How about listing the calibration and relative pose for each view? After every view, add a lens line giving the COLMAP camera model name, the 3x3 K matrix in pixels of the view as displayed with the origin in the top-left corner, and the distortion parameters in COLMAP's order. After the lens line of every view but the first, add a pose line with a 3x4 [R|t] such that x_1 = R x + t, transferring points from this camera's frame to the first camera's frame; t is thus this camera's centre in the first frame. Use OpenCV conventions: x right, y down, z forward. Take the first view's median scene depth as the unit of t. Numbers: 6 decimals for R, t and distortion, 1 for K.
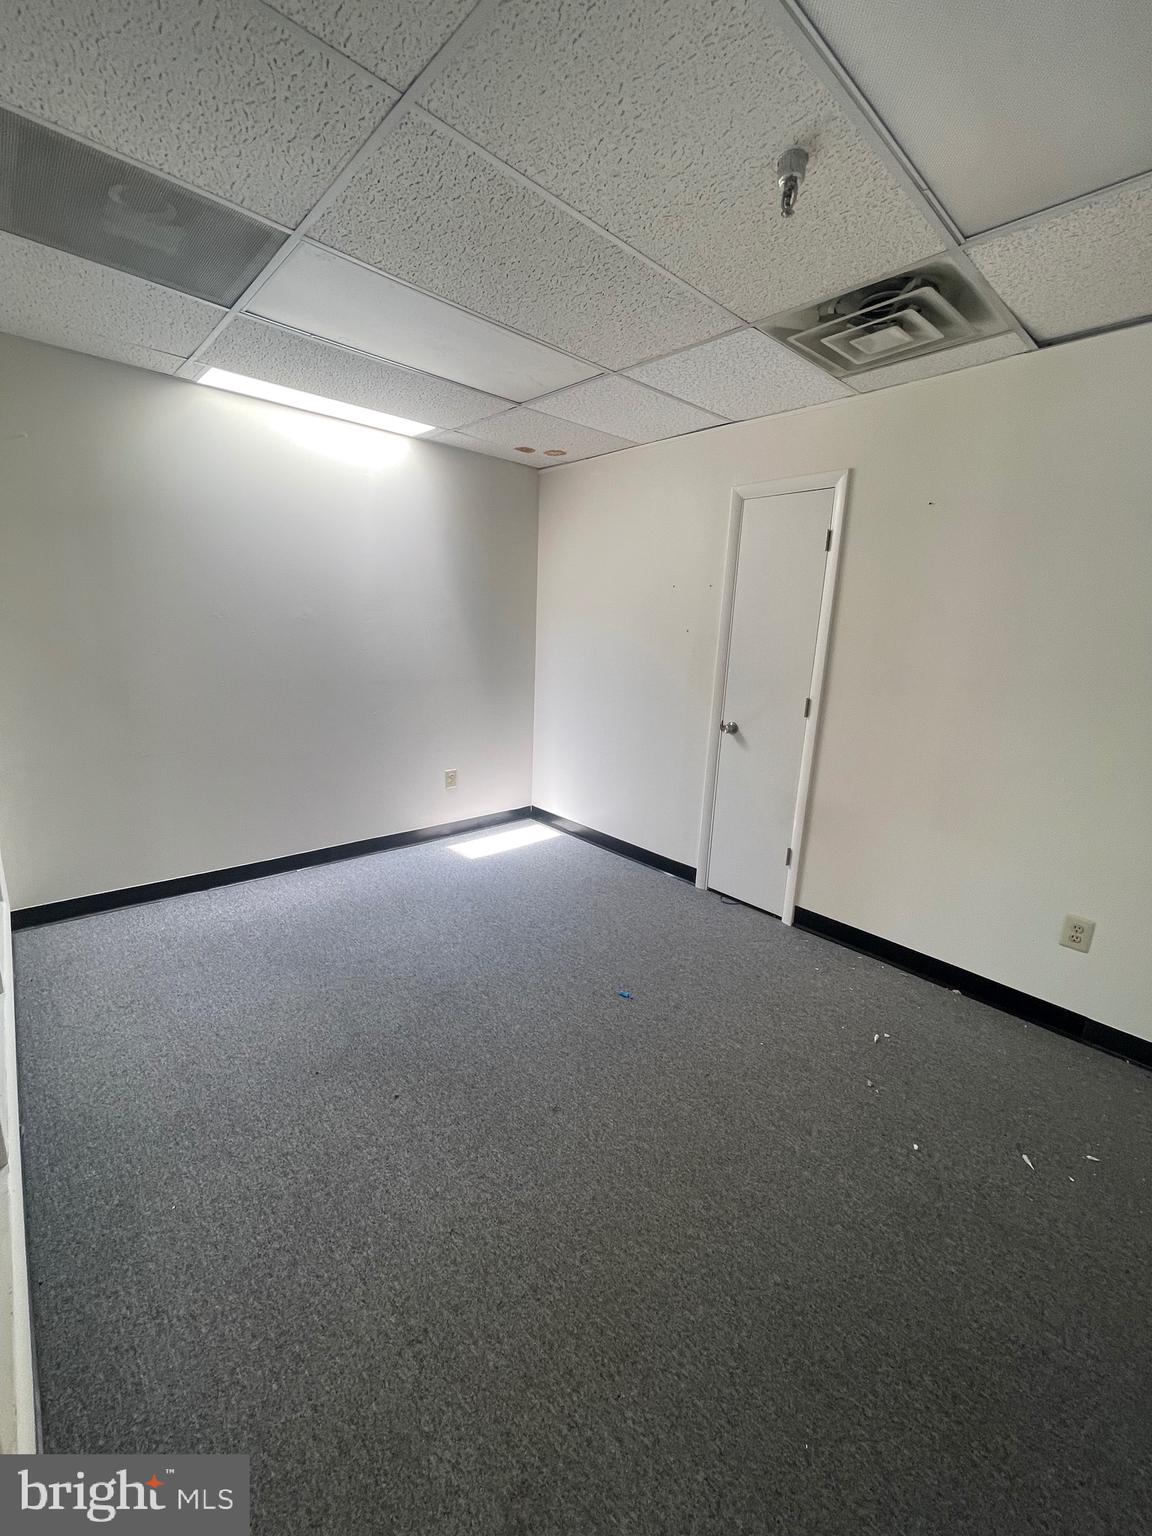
lens RADIAL K [[616.1, 0, 572.7], [0, 616.1, 772.6], [0, 0, 1]] dist [-0.001701, -0.000069]
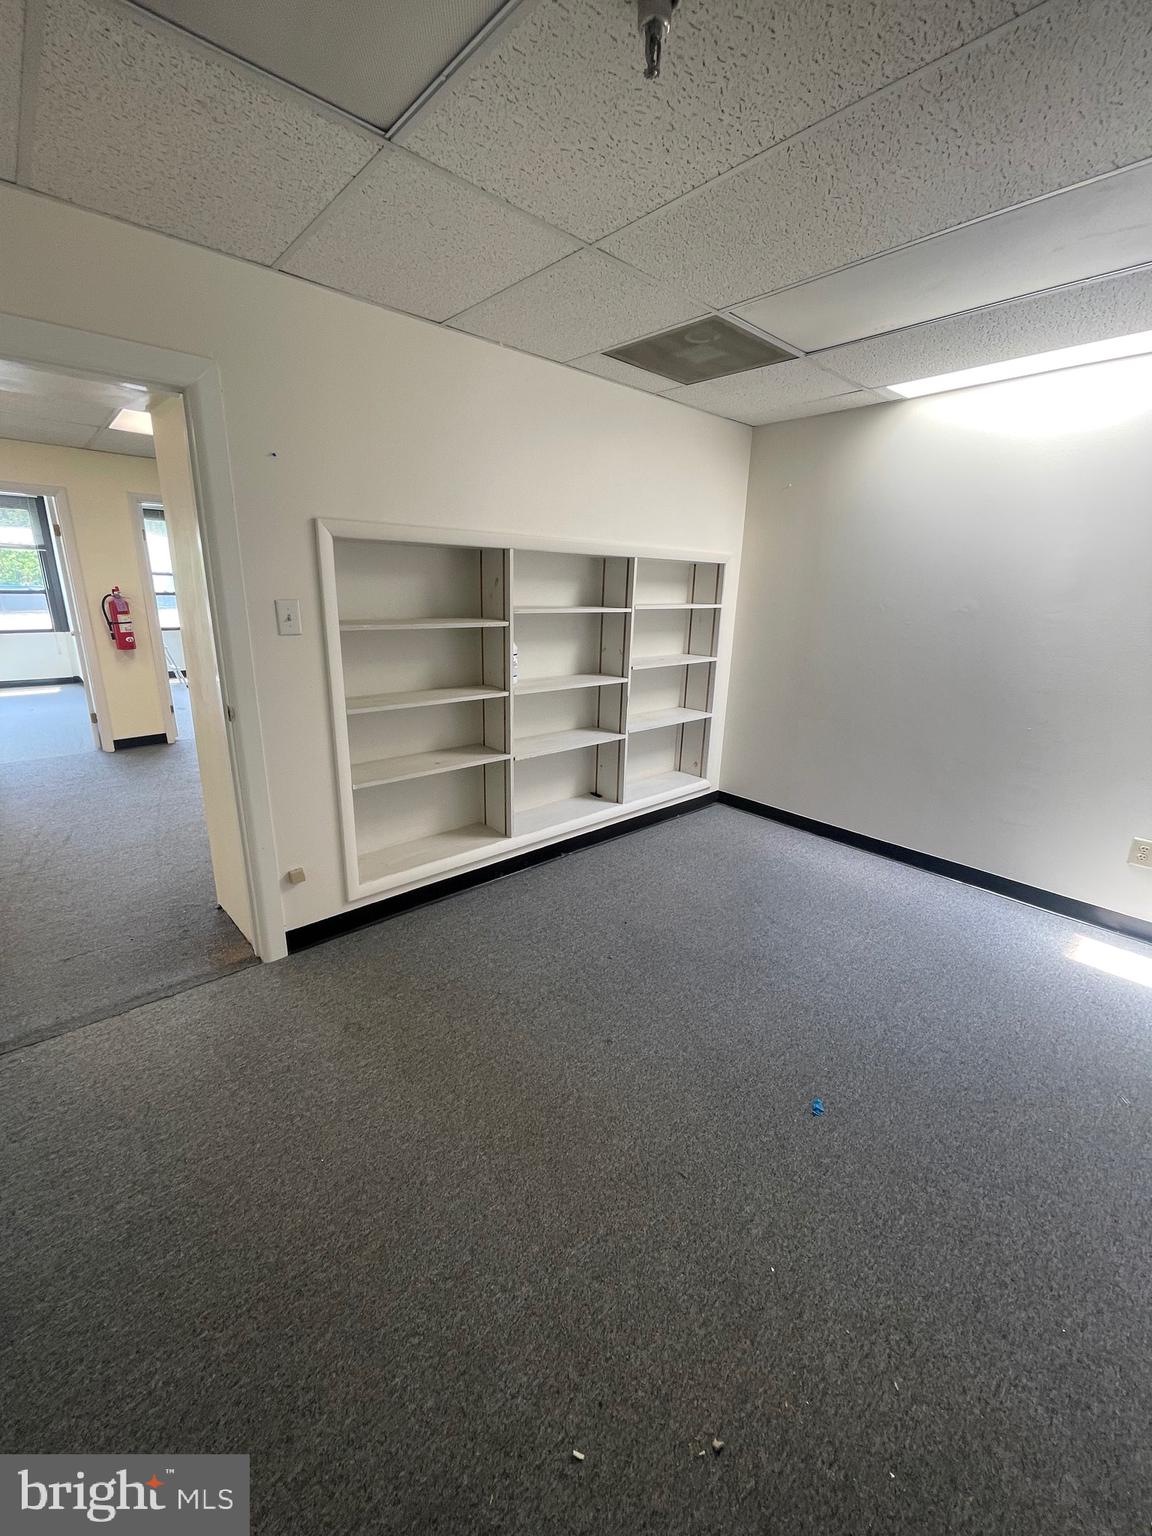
lens RADIAL K [[616.1, 0, 571.8], [0, 616.1, 767.3], [0, 0, 1]] dist [-0.001701, -0.000069]
pose [[-0.004038, 0.243870, -0.969800, 0.644037], [-0.257184, 0.936932, 0.236676, -0.113524], [0.966354, 0.250372, 0.058936, 0.515144]]
